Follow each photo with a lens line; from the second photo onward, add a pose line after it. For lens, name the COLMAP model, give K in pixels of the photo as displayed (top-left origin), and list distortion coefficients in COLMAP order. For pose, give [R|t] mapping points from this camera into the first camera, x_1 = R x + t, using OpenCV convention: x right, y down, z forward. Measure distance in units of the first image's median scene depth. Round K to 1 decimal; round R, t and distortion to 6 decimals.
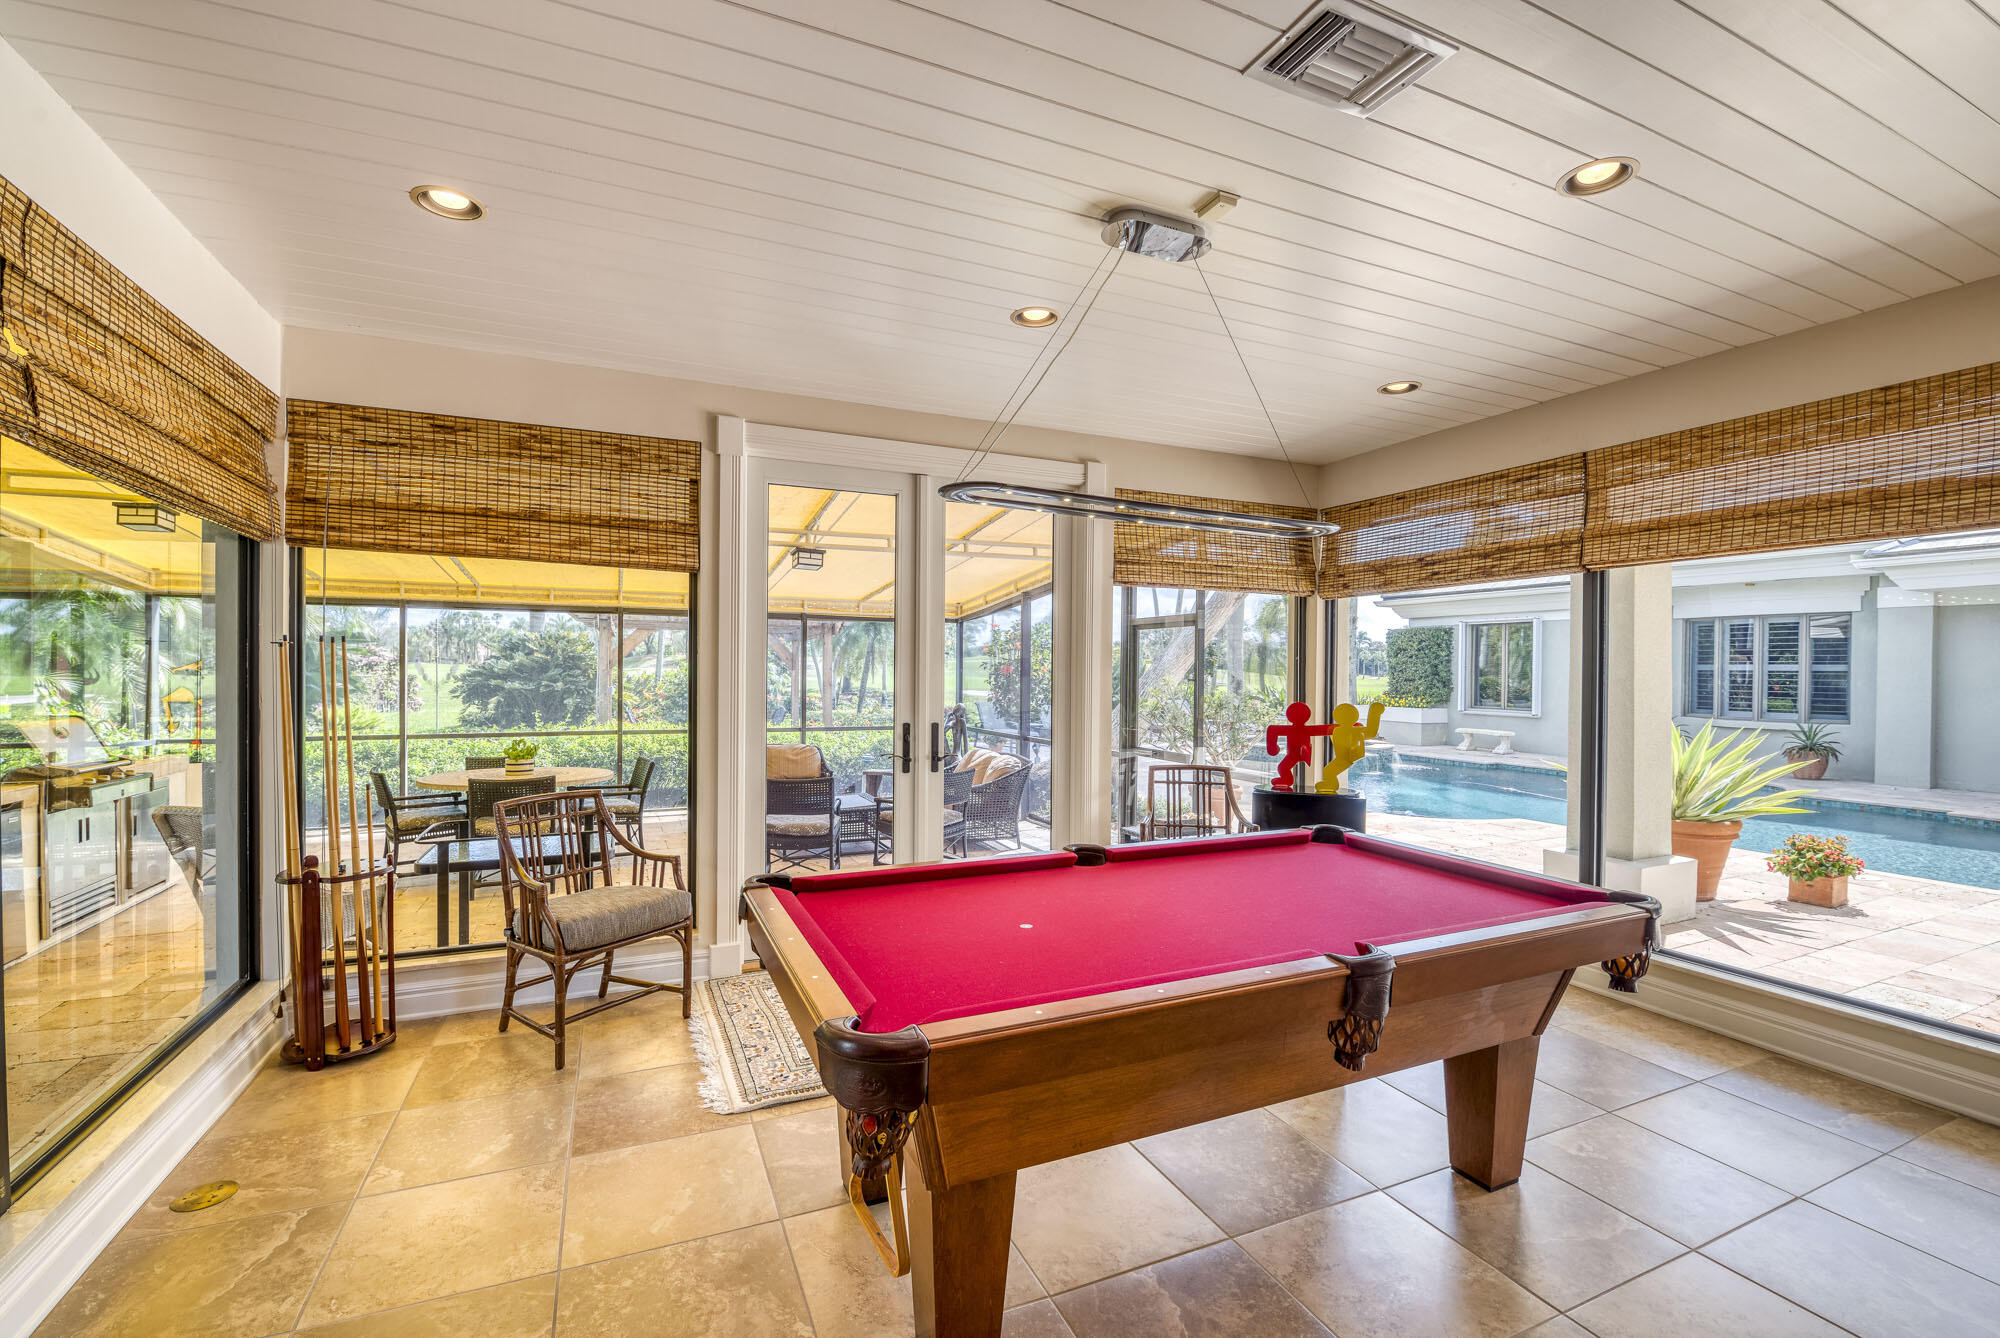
lens RADIAL K [[843.6, 0, 989.4], [0, 843.6, 676.2], [0, 0, 1]] dist [-0.001442, -0.000210]
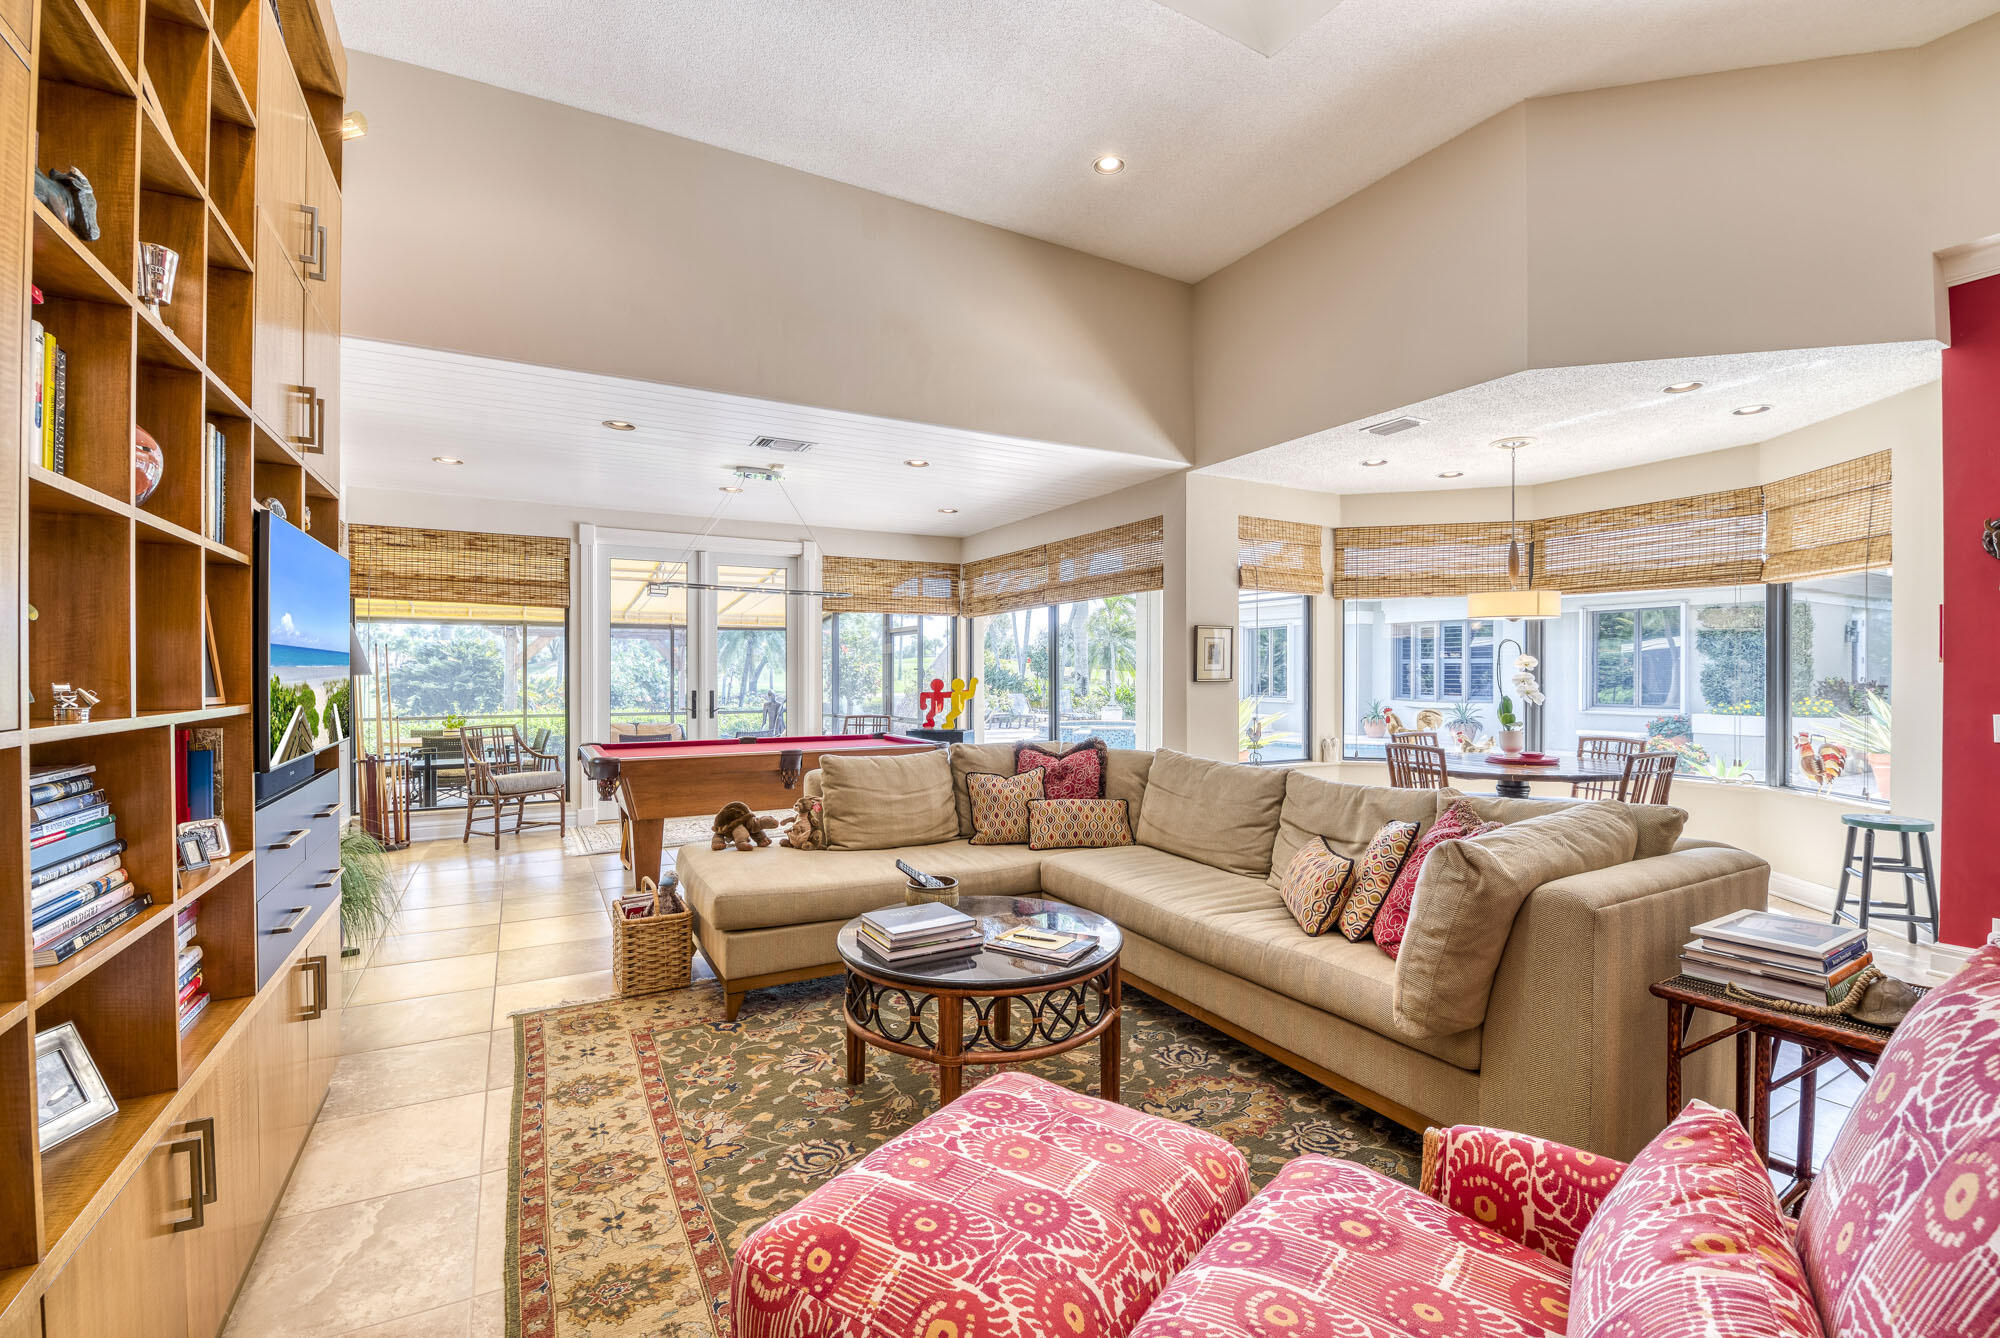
lens RADIAL K [[857.5, 0, 1001.1], [0, 857.5, 675.3], [0, 0, 1]] dist [-0.002910, -0.010250]
pose [[0.995319, -0.010188, 0.096109, 0.372145], [0.010781, 0.999926, -0.005649, 0.040616], [-0.096045, 0.006659, 0.995355, -0.859768]]
